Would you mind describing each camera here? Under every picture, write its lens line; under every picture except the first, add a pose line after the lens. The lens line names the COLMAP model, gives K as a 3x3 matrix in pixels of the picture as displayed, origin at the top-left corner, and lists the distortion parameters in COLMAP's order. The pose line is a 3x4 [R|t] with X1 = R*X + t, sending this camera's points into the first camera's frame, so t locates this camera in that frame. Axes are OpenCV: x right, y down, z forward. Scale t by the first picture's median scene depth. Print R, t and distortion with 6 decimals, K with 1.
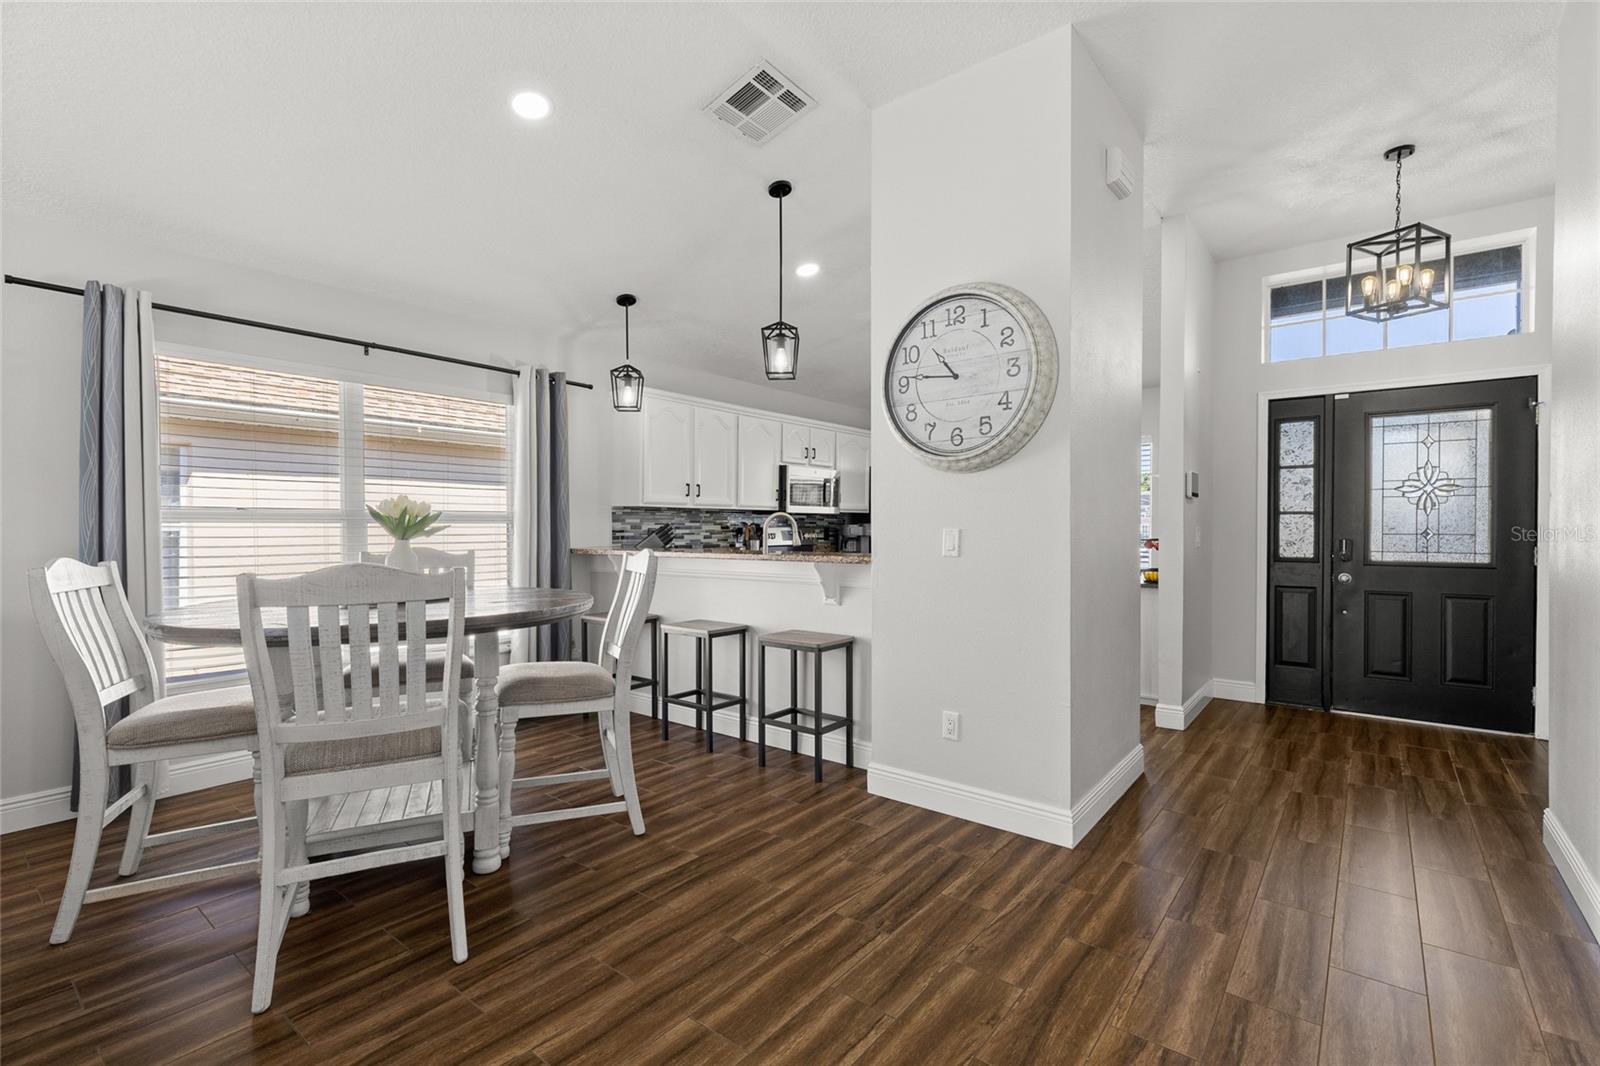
lens RADIAL K [[721.7, 0, 798.6], [0, 721.7, 542.9], [0, 0, 1]] dist [0.009083, -0.002343]
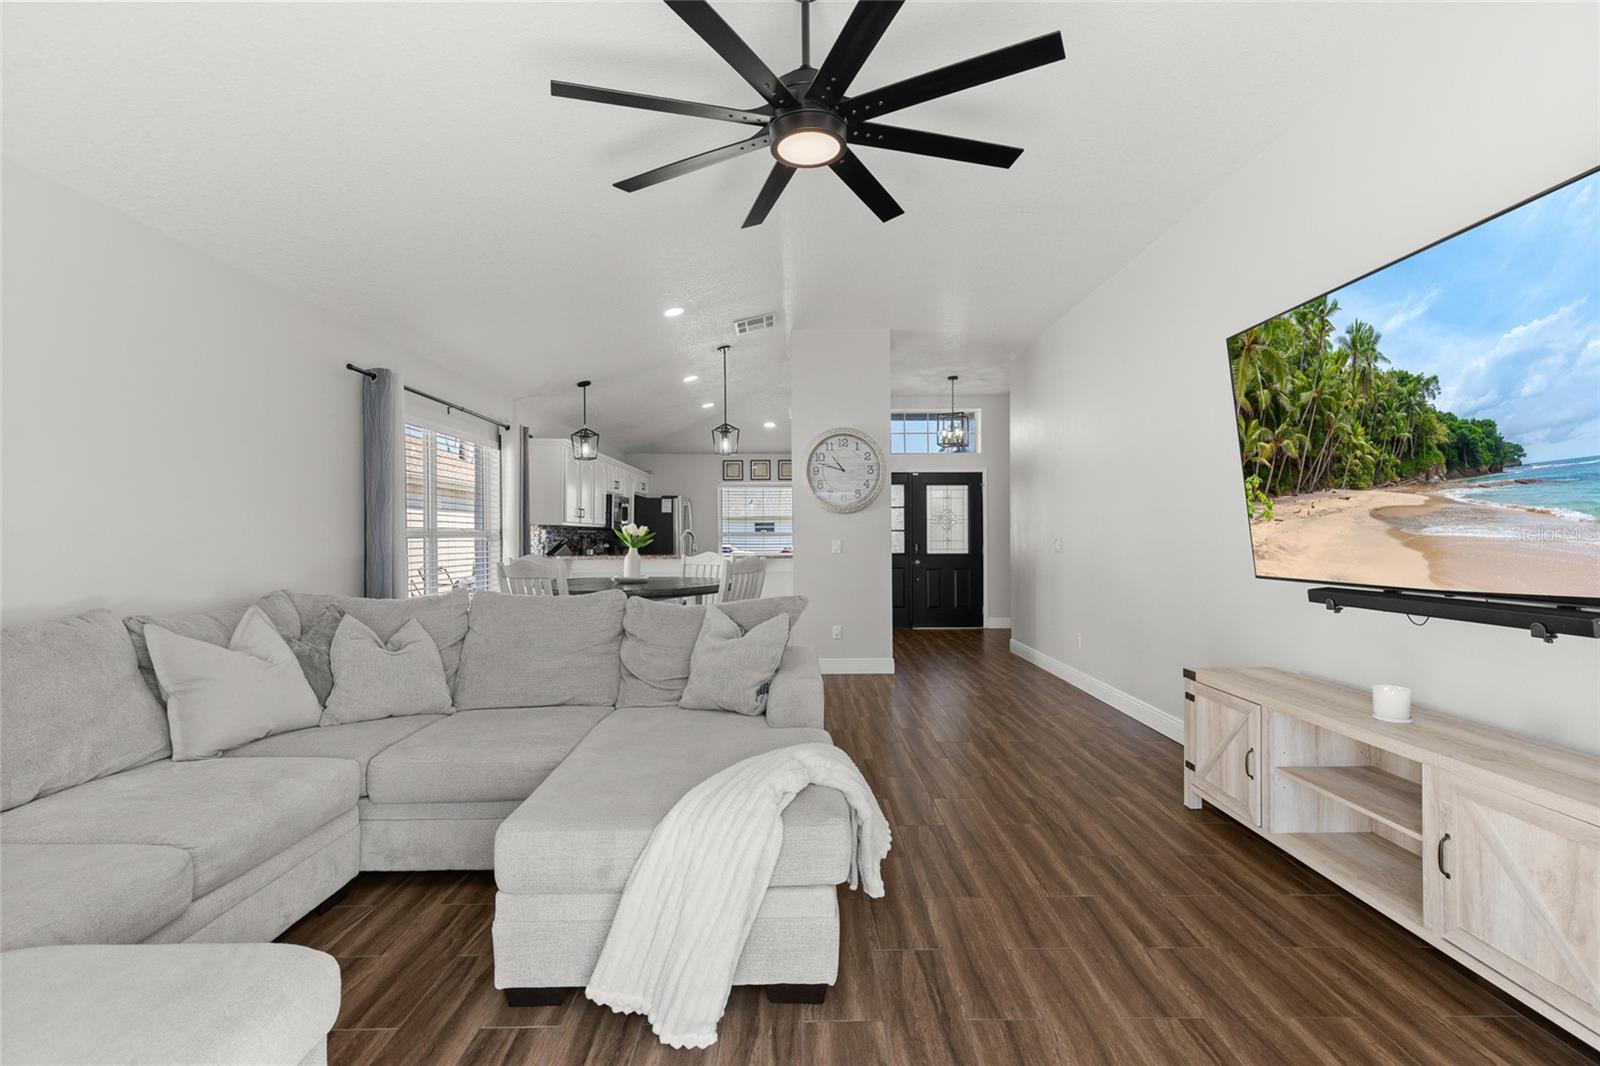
lens RADIAL K [[721.7, 0, 800.0], [0, 721.7, 542.1], [0, 0, 1]] dist [0.009083, -0.002343]
pose [[0.779693, -0.008350, 0.626107, -0.798879], [0.018170, 0.999792, -0.009294, 0.003266], [-0.625899, 0.018622, 0.779682, -0.391566]]
